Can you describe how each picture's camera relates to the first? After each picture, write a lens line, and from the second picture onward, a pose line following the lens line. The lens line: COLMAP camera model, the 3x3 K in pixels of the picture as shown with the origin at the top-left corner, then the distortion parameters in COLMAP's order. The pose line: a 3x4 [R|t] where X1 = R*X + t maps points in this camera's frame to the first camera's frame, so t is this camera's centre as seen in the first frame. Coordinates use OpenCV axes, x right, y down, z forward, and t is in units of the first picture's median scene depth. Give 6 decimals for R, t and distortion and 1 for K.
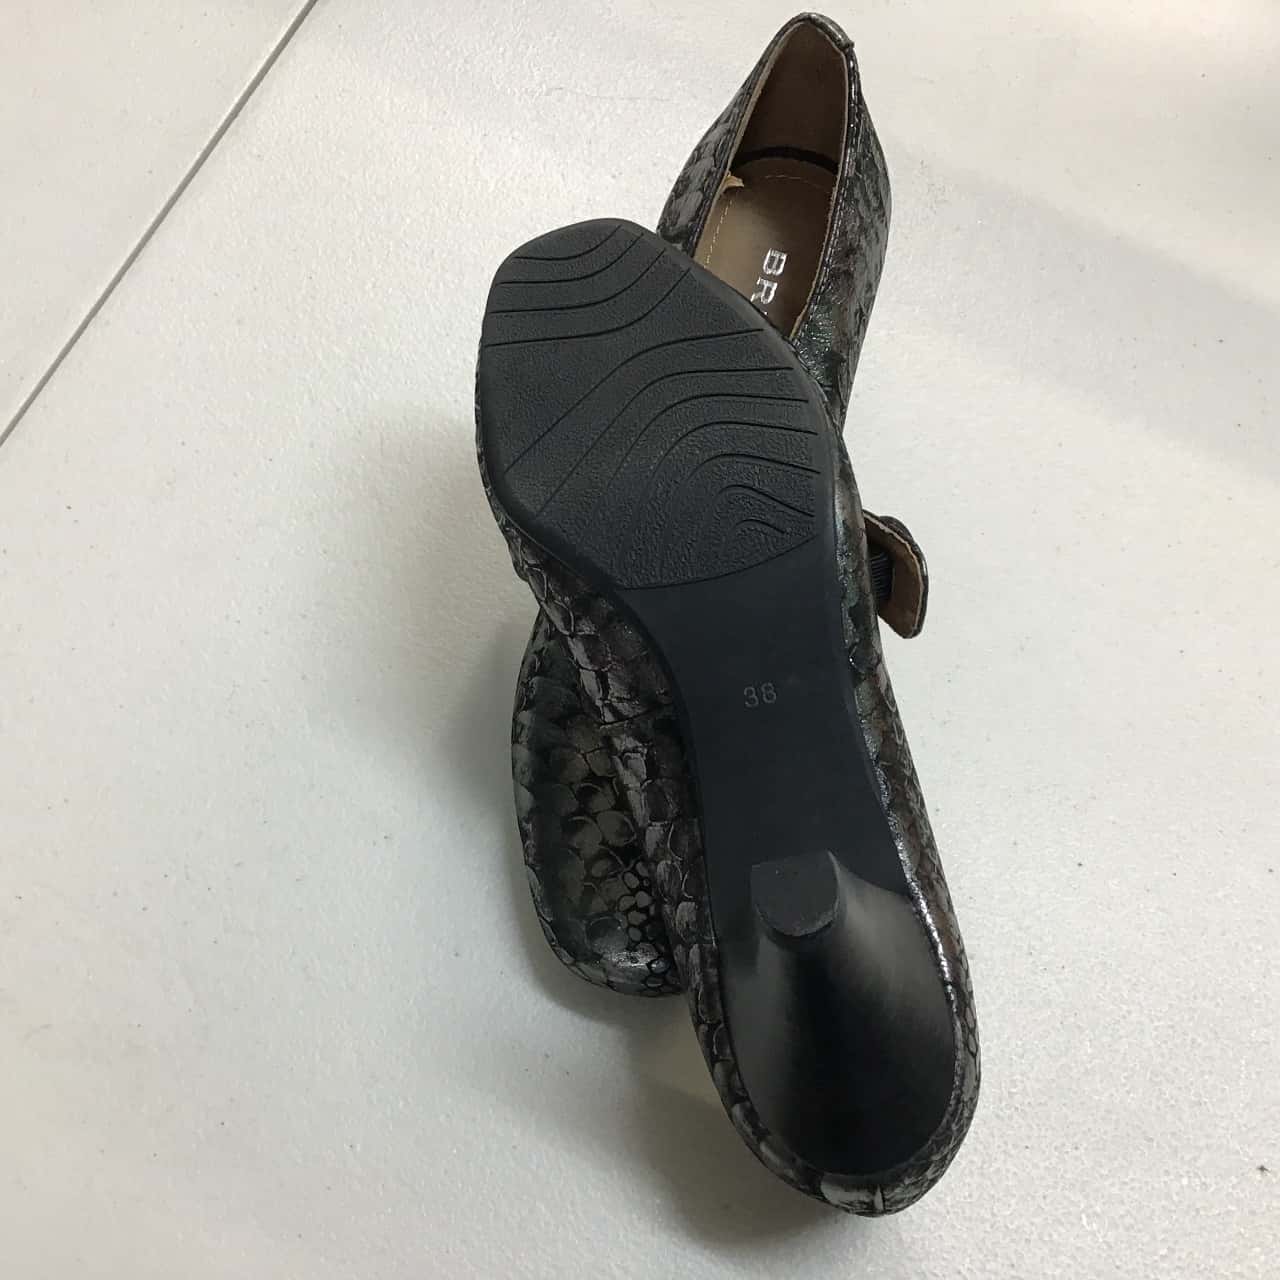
lens RADIAL K [[1319.4, 0, 640.0], [0, 1319.4, 640.0], [0, 0, 1]] dist [-0.004669, -0.004805]
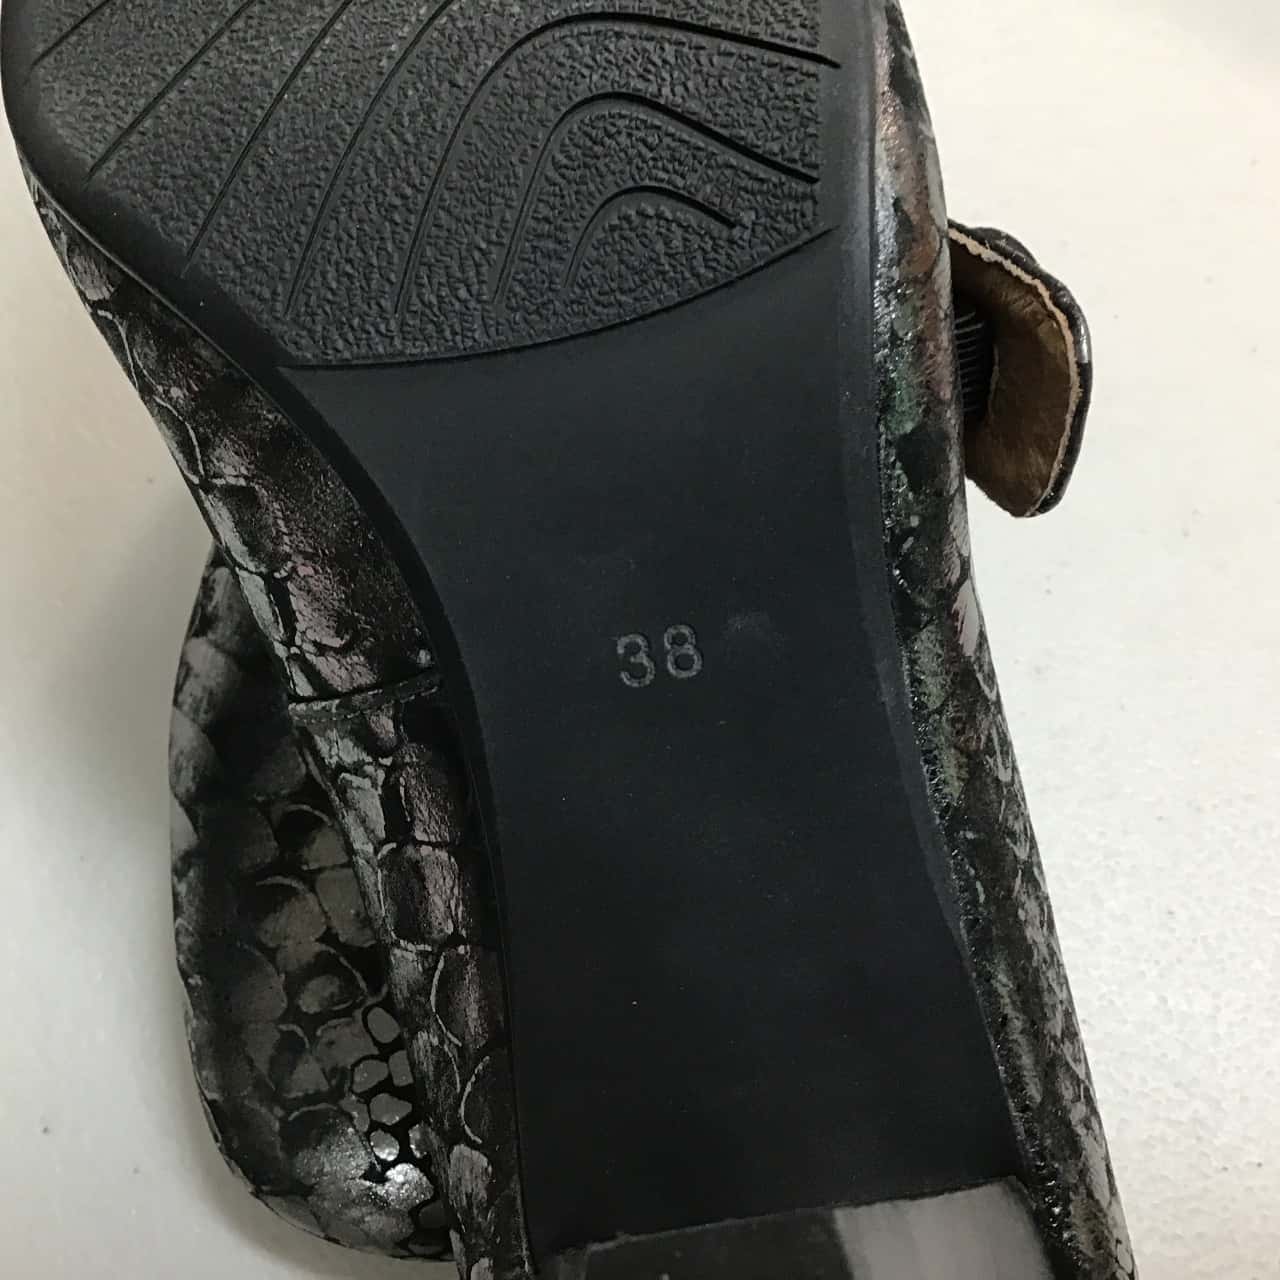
lens RADIAL K [[1379.2, 0, 641.5], [0, 1379.2, 583.0], [0, 0, 1]] dist [0.091132, -0.220622]
pose [[0.999179, 0.028177, 0.029118, 0.071002], [-0.030144, 0.997126, 0.069504, -0.007517], [-0.027076, -0.070324, 0.997157, 0.577617]]
